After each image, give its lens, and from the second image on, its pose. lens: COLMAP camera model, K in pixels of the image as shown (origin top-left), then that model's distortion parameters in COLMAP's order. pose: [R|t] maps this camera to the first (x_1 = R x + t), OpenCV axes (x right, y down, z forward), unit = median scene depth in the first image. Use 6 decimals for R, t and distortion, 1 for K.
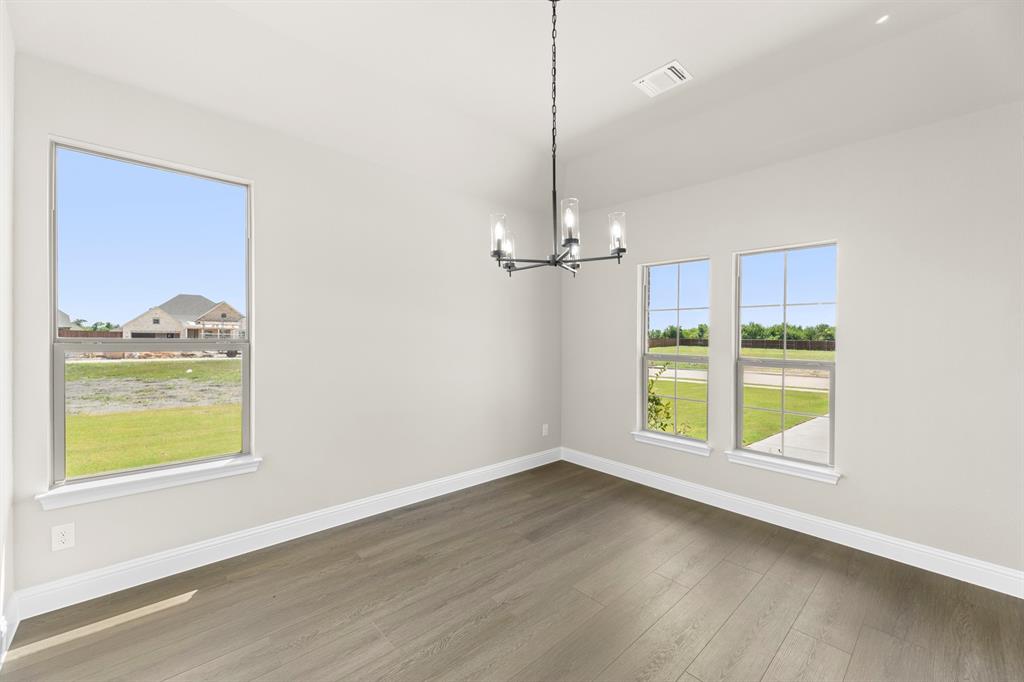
lens RADIAL K [[414.4, 0, 511.1], [0, 414.4, 342.5], [0, 0, 1]] dist [0.000970, -0.000406]
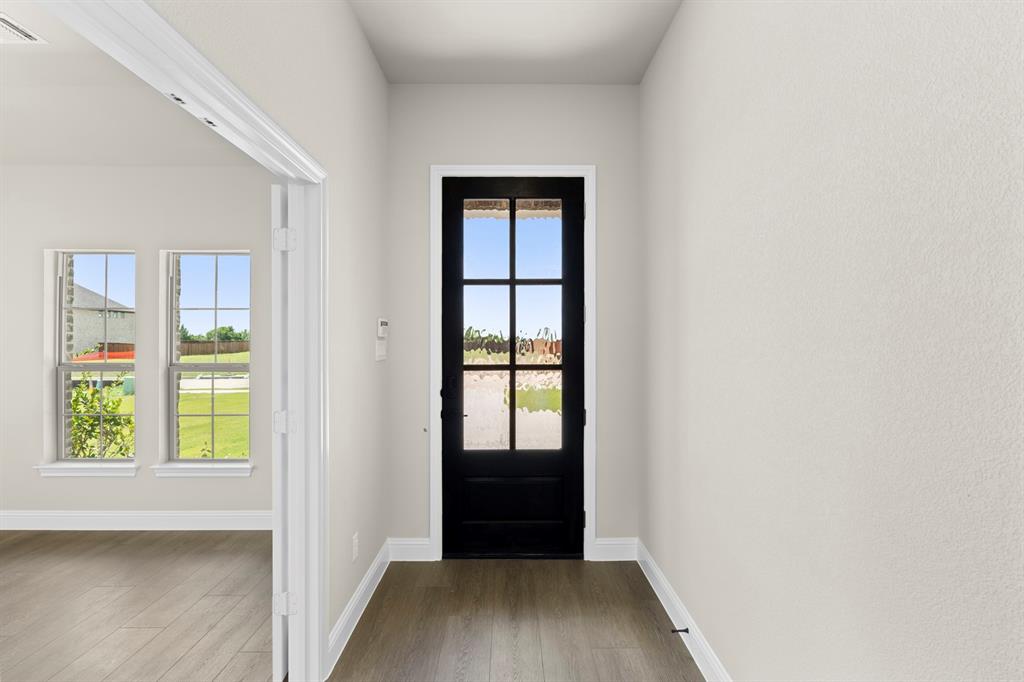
lens RADIAL K [[478.4, 0, 510.9], [0, 478.4, 340.7], [0, 0, 1]] dist [0.002979, -0.000154]
pose [[0.676286, -0.008784, 0.736587, 0.265196], [0.019951, 0.999781, -0.006394, 0.007843], [-0.736369, 0.019020, 0.676313, -0.291435]]
